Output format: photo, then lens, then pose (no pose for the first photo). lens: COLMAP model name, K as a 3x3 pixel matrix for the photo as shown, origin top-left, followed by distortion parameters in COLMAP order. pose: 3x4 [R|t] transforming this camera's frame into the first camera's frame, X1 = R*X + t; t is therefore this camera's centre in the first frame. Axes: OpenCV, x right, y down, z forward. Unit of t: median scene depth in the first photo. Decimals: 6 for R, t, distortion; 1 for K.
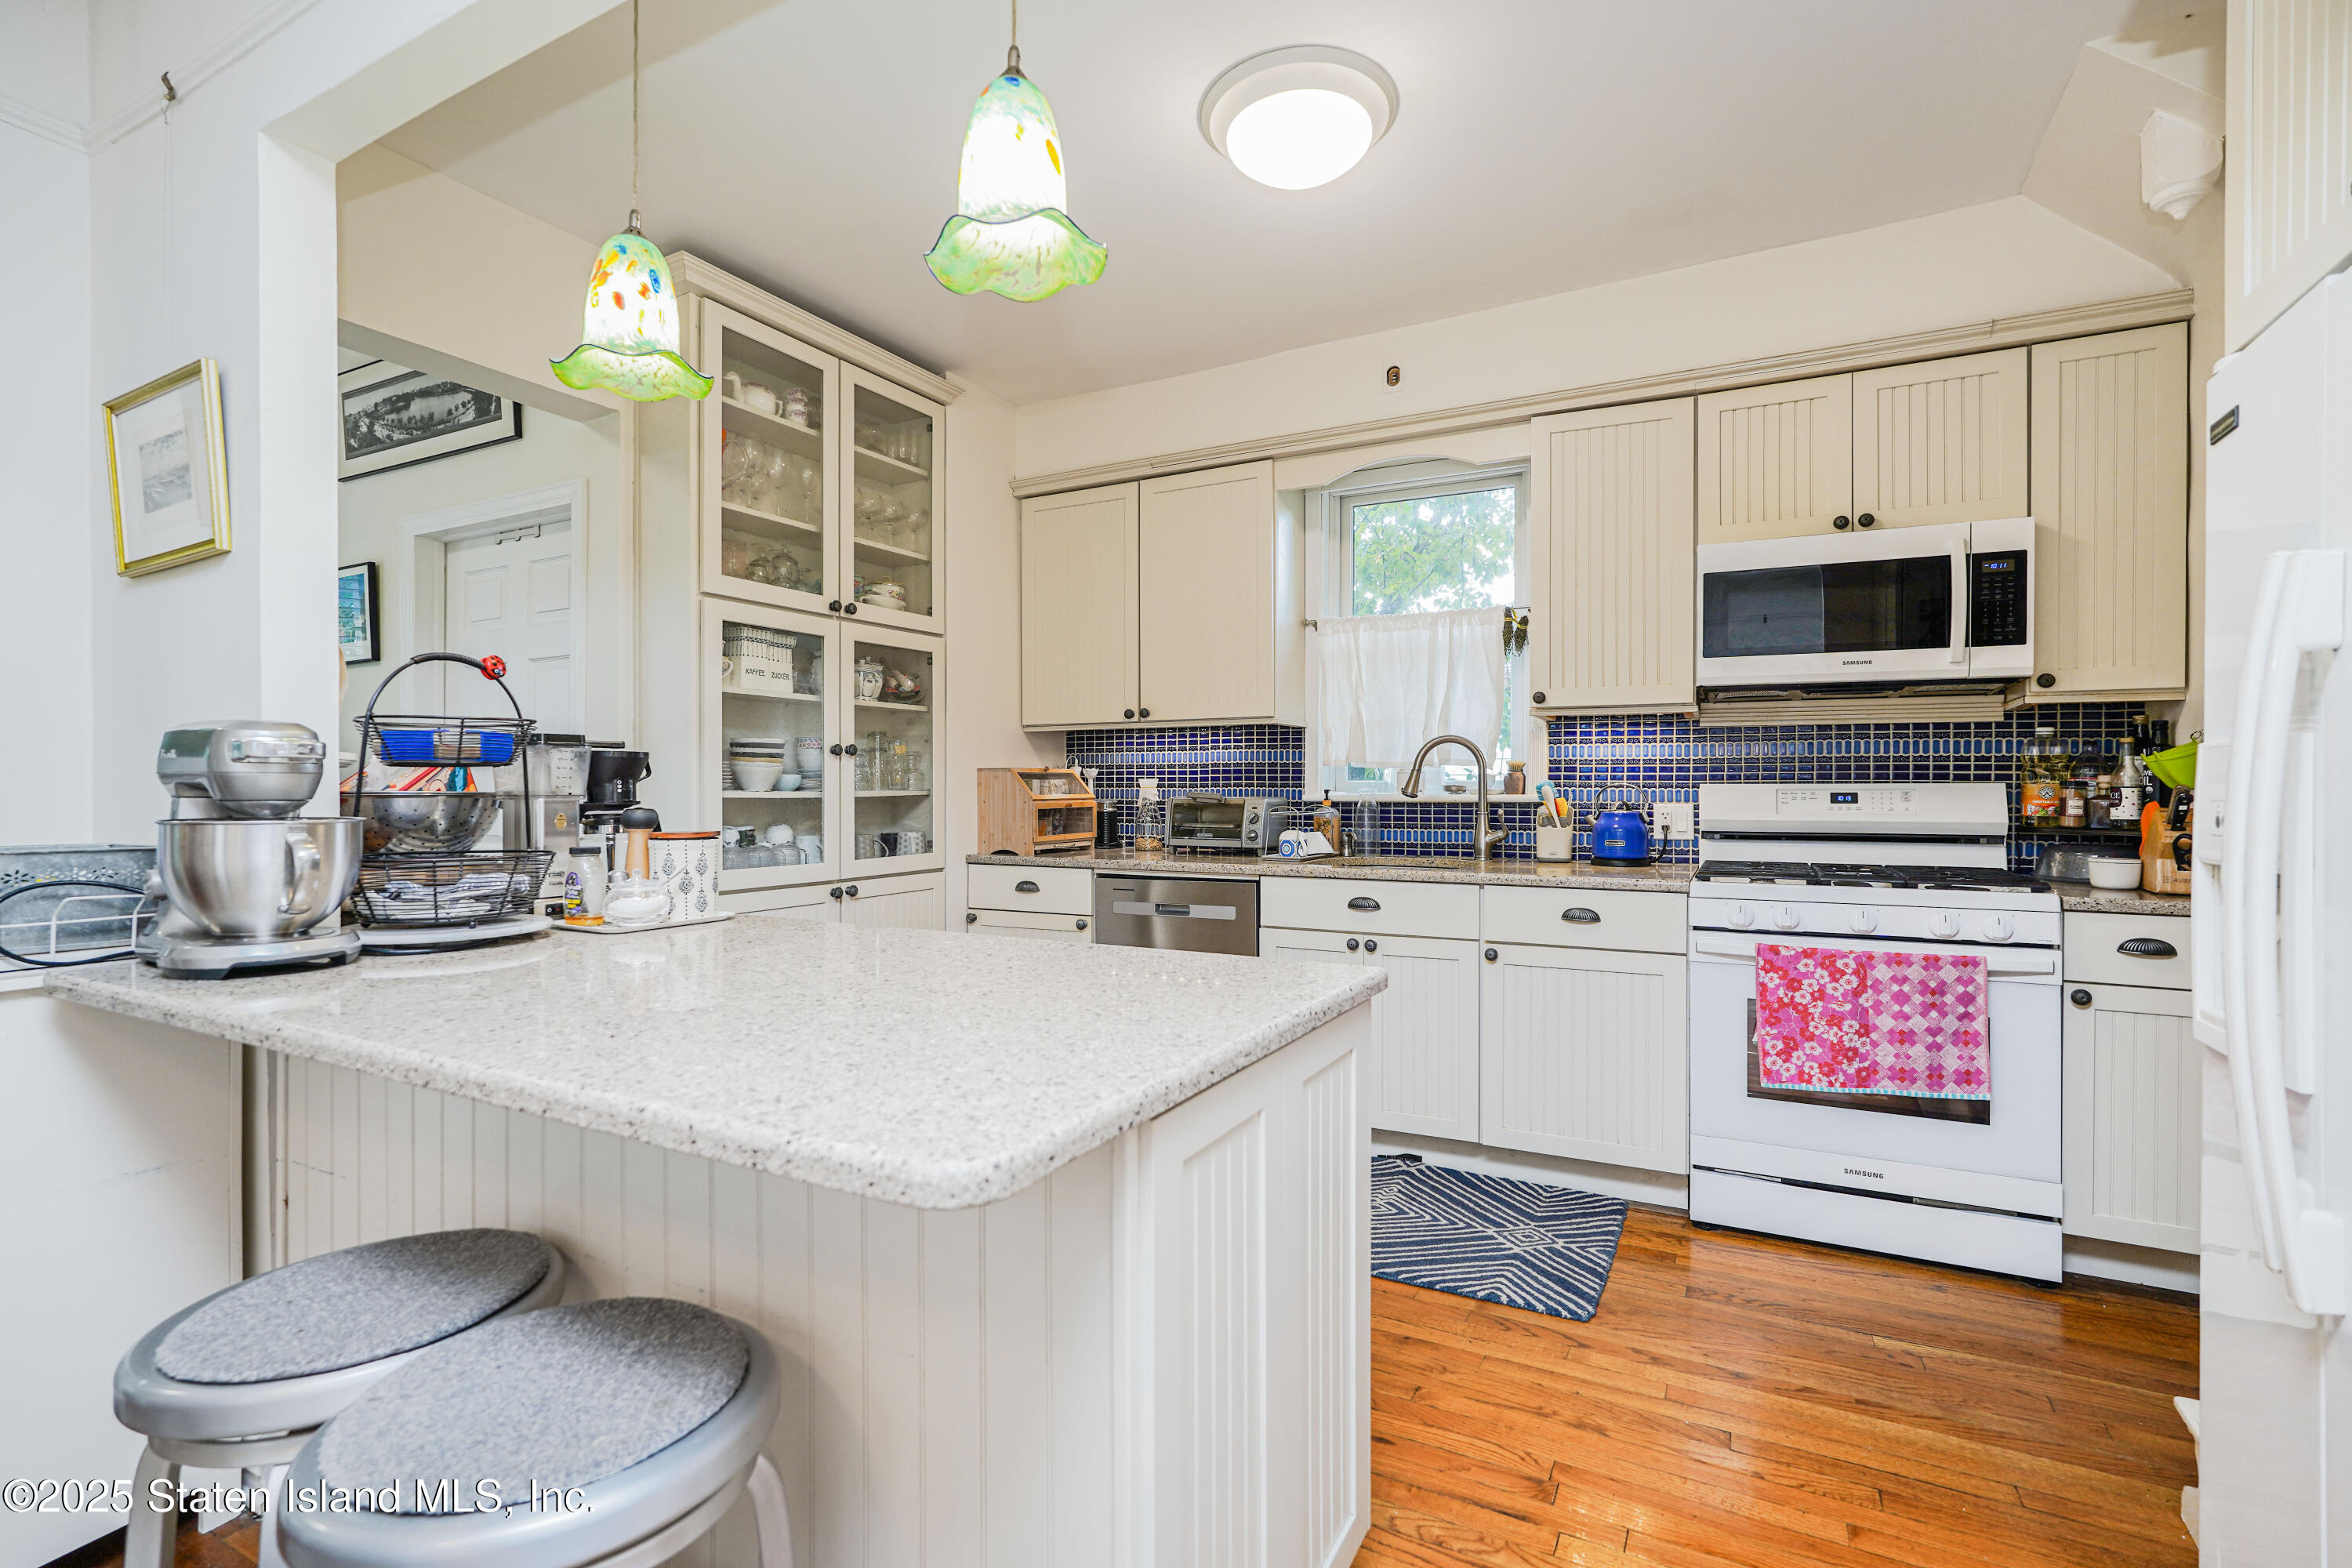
lens RADIAL K [[1044.1, 0, 1188.3], [0, 1044.1, 783.3], [0, 0, 1]] dist [-0.008017, 0.005269]
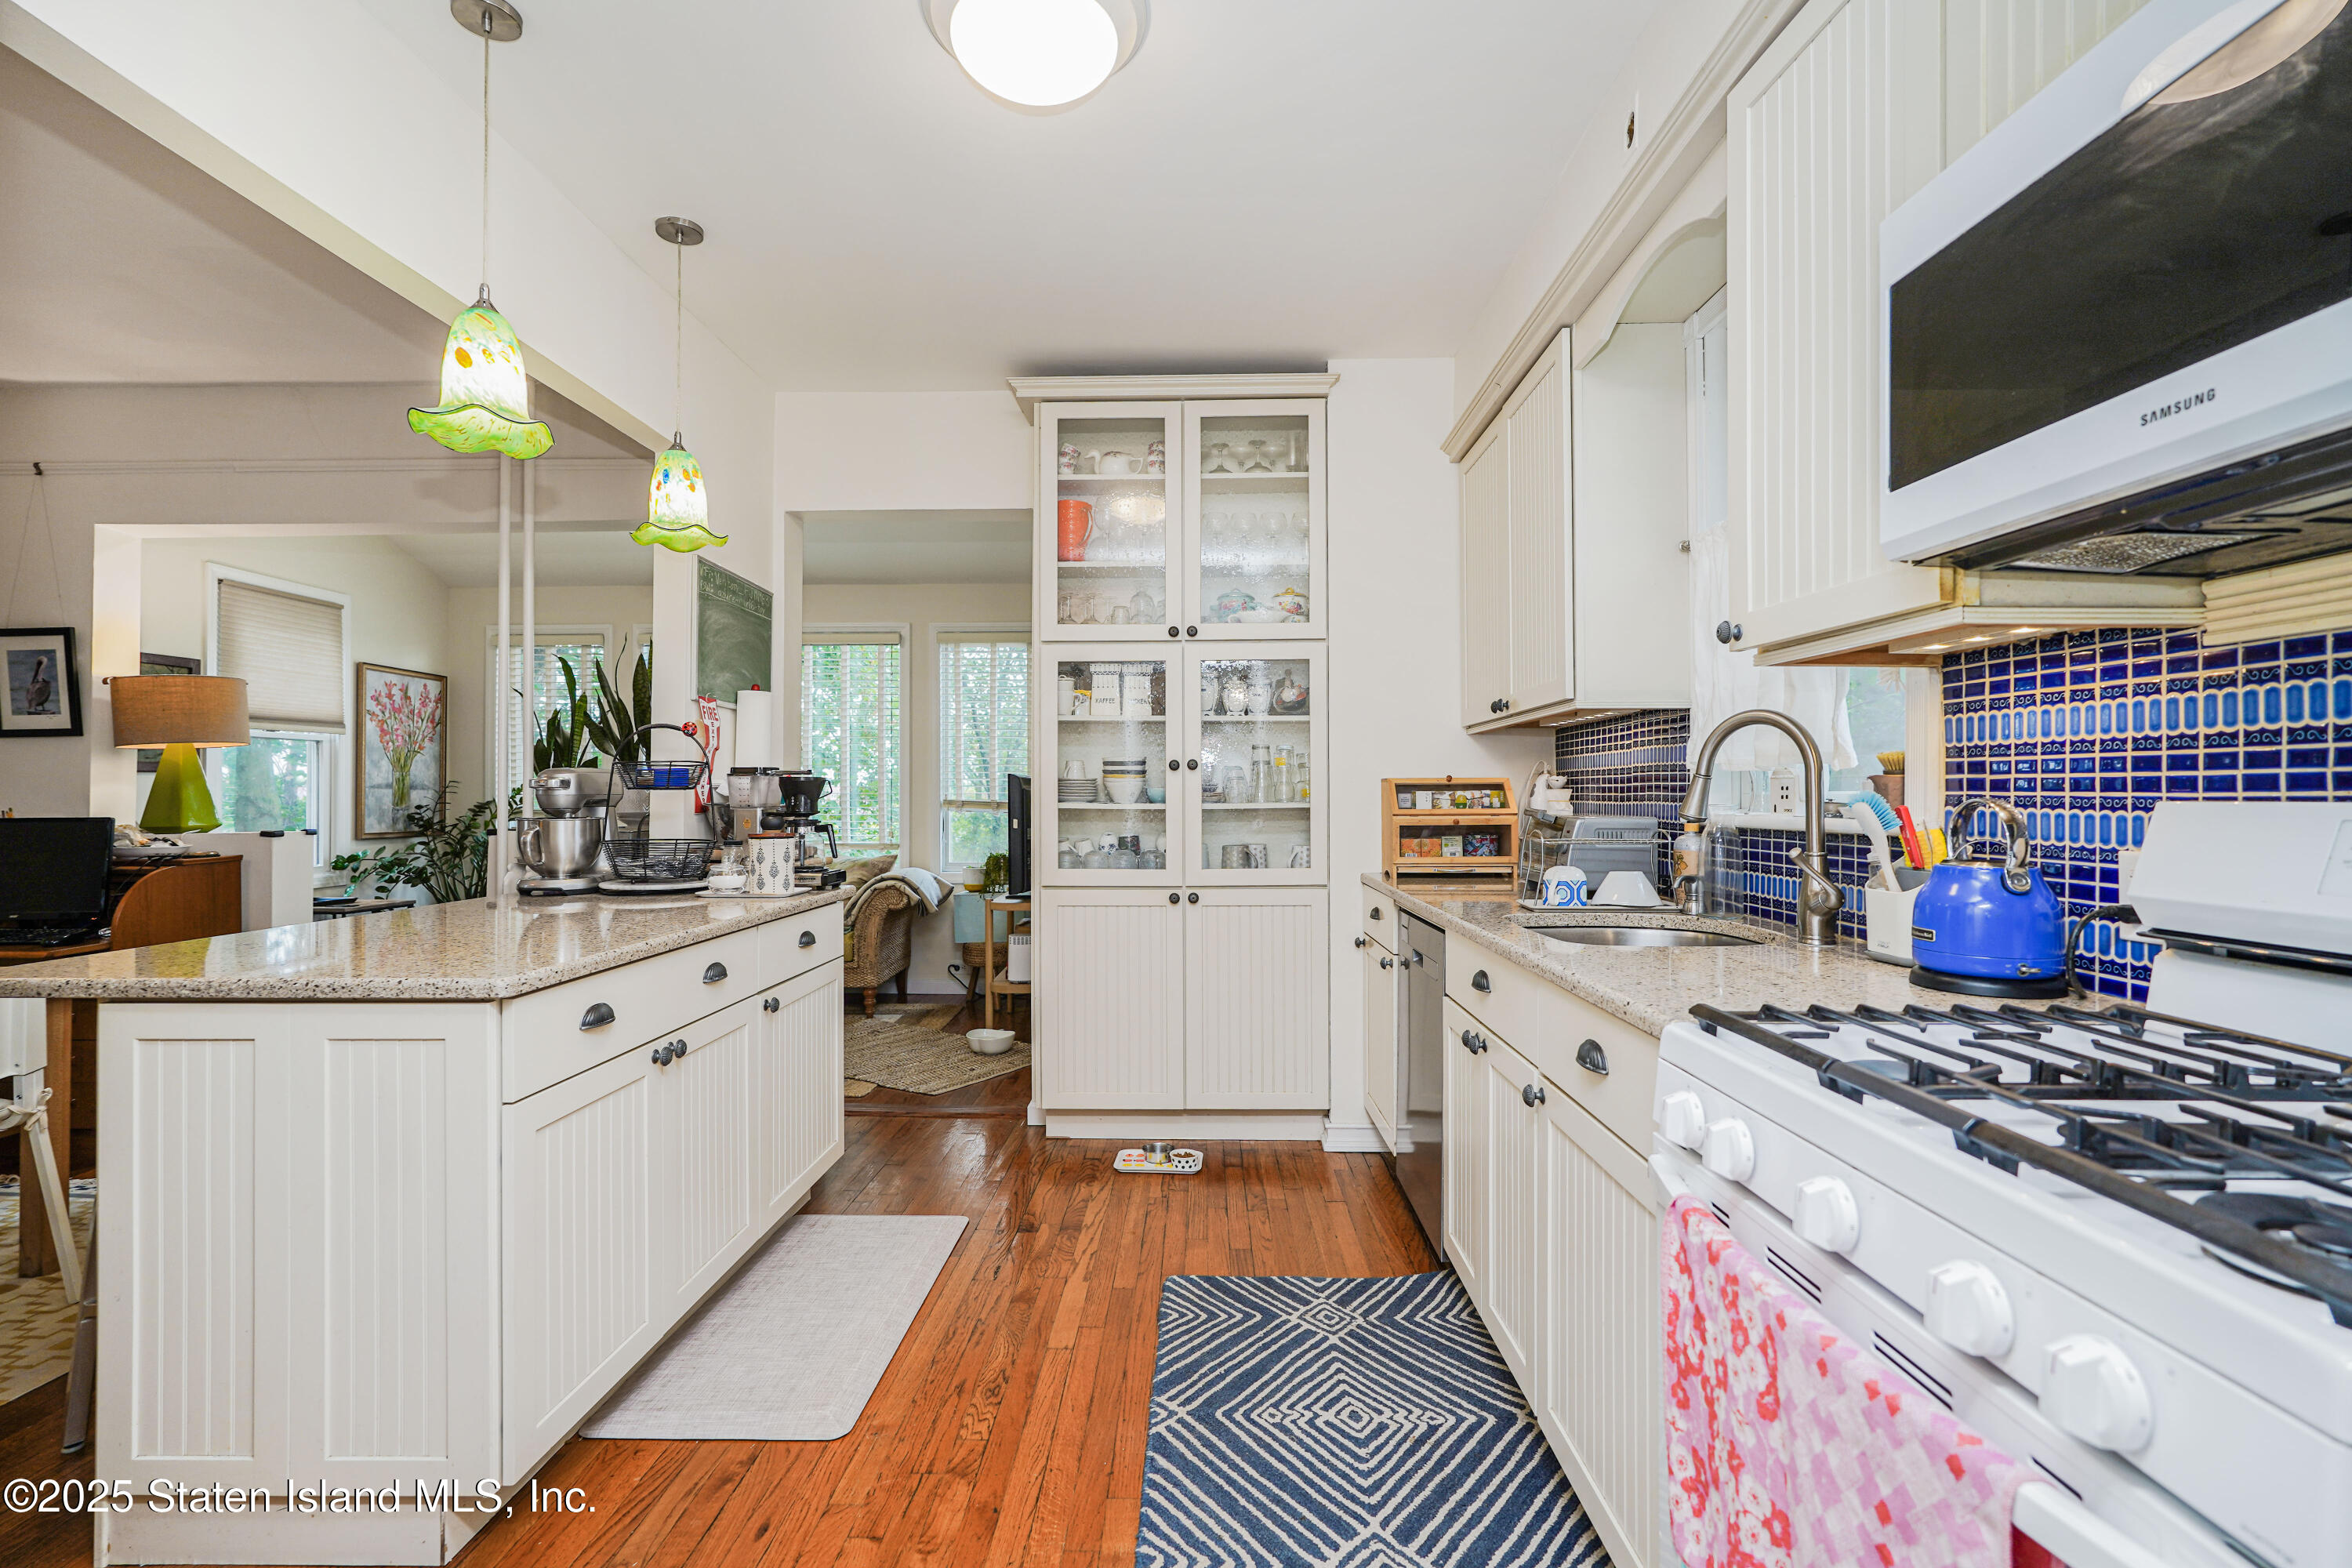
lens RADIAL K [[1063.2, 0, 1176.0], [0, 1063.2, 784.0], [0, 0, 1]] dist [-0.010763, 0.000491]
pose [[0.464269, -0.009021, -0.885648, 1.029375], [0.004730, 0.999959, -0.007706, -0.006711], [0.885682, -0.000612, 0.464293, 0.792542]]
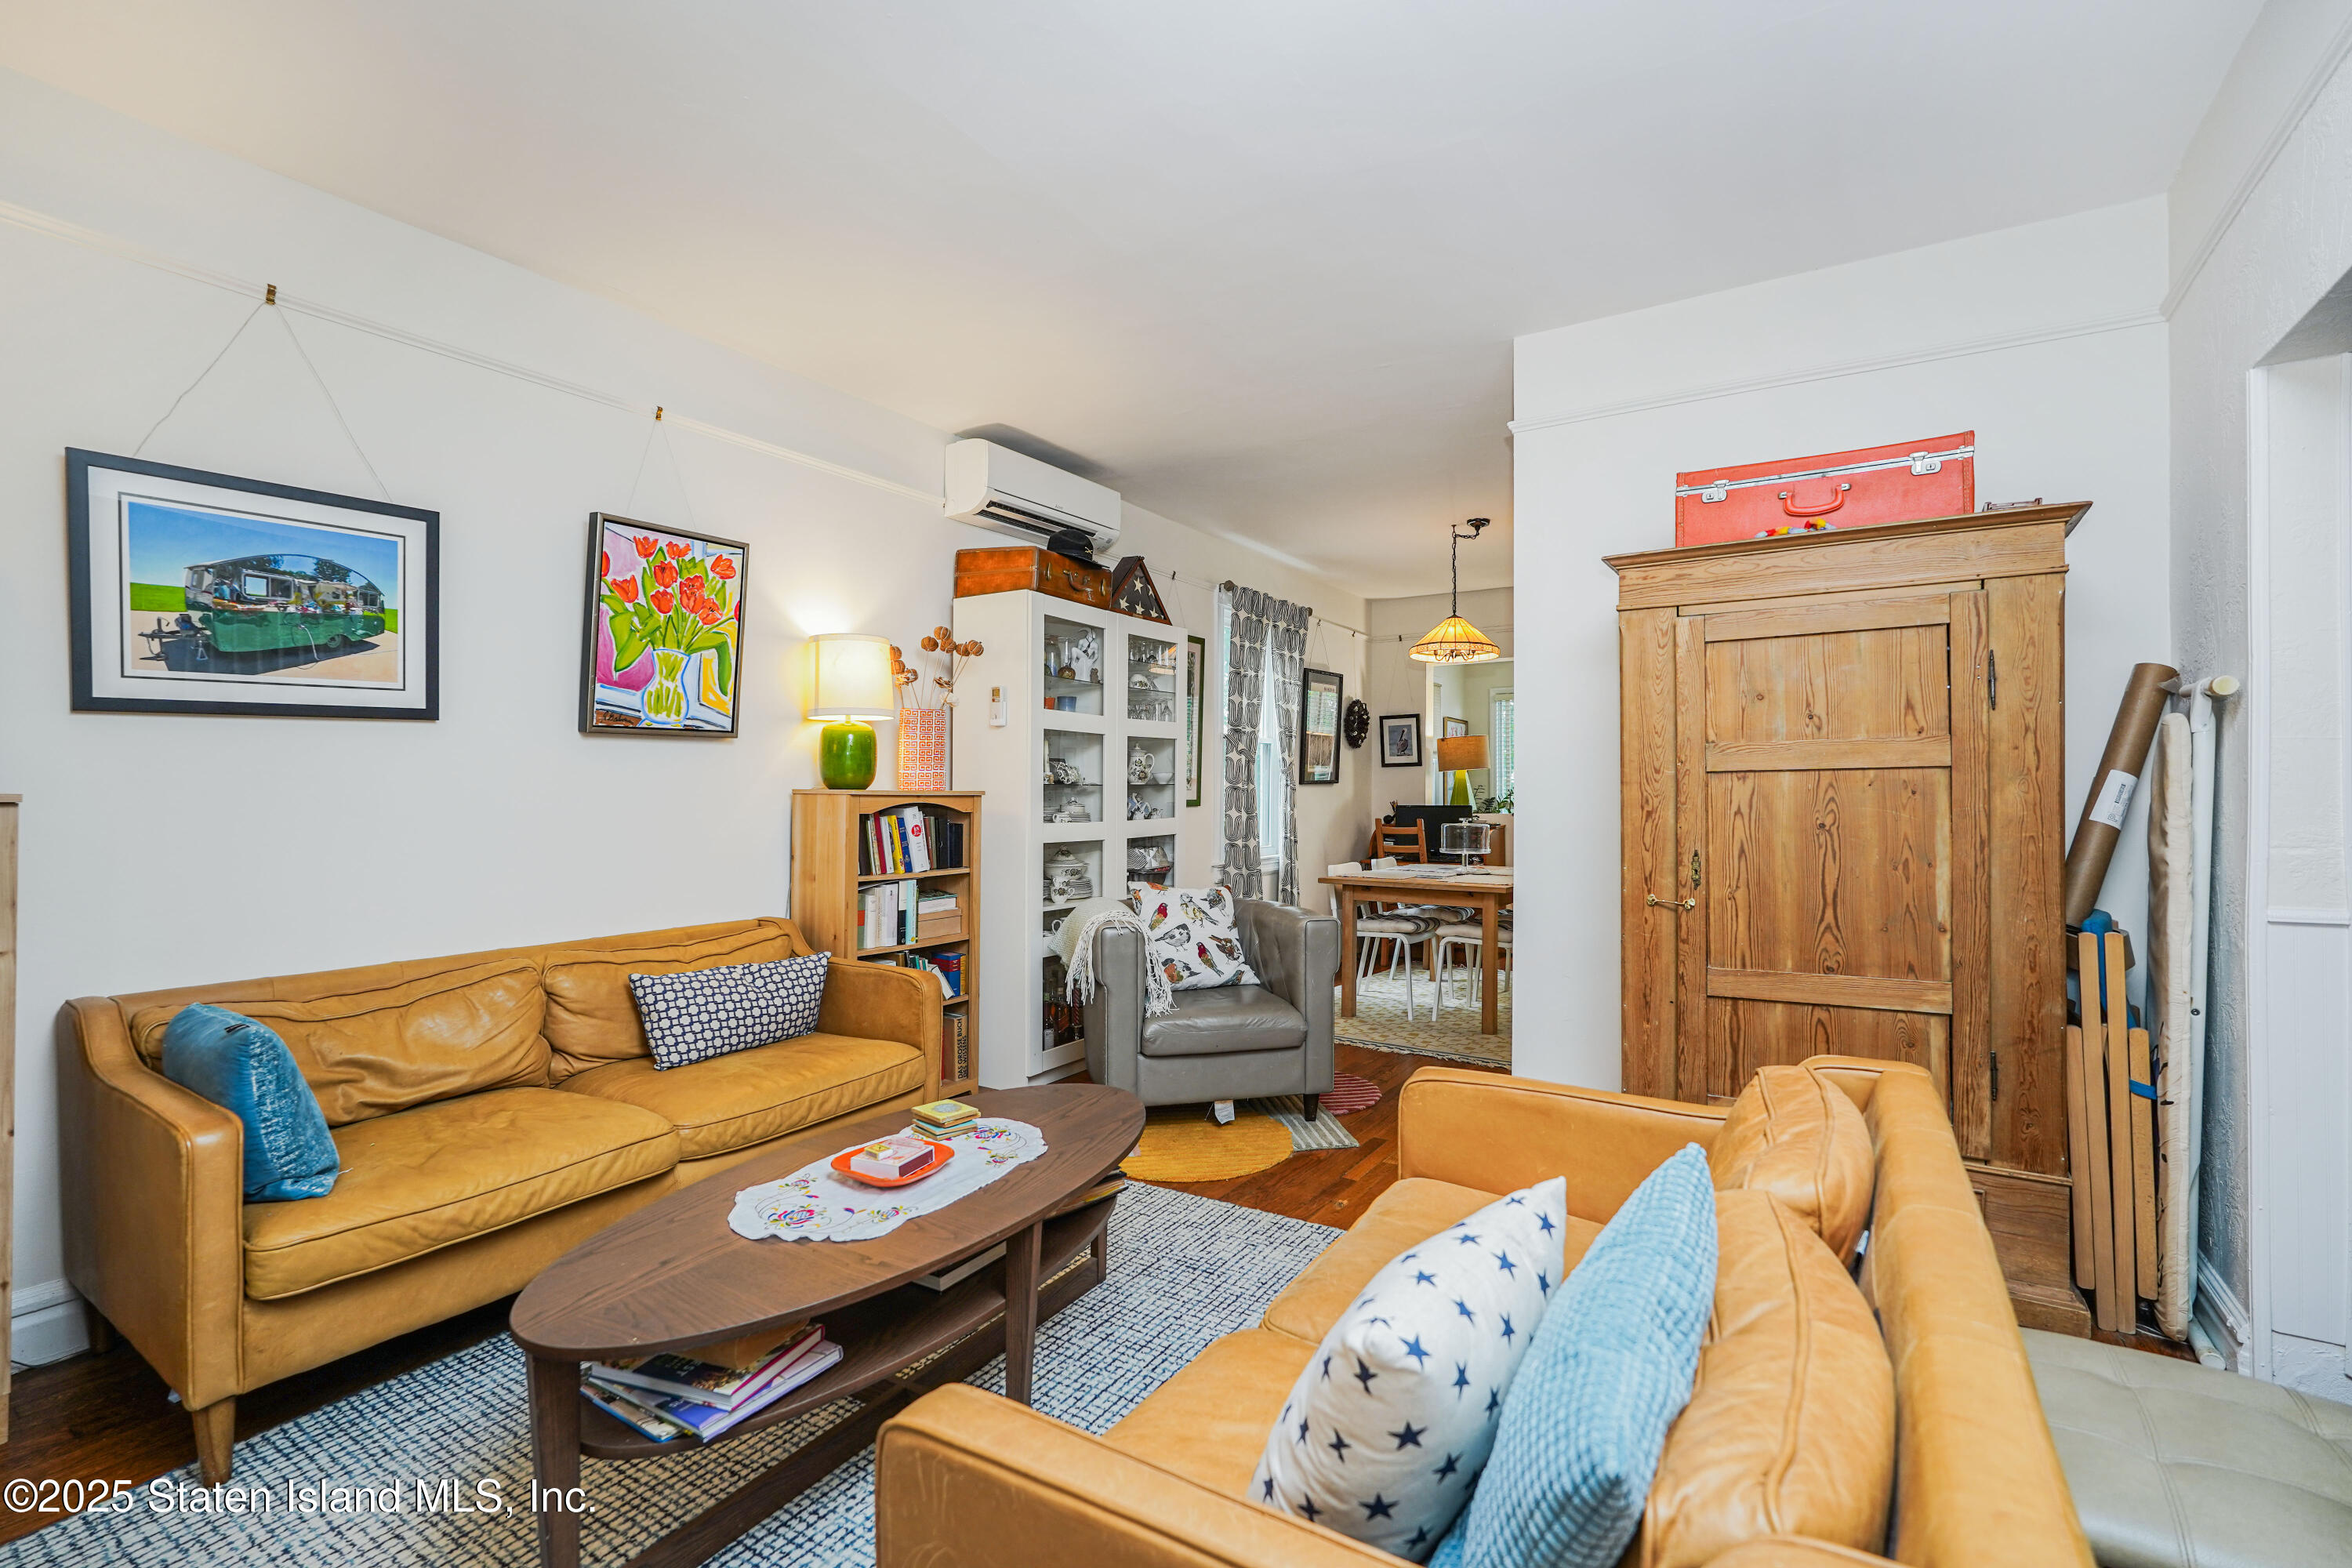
lens RADIAL K [[1044.1, 0, 1188.3], [0, 1044.1, 783.3], [0, 0, 1]] dist [-0.008017, 0.005269]
pose [[-0.088978, -0.006189, -0.996014, 2.464946], [0.006162, 0.999958, -0.006764, -0.030481], [0.996015, -0.006739, -0.088936, -0.651032]]
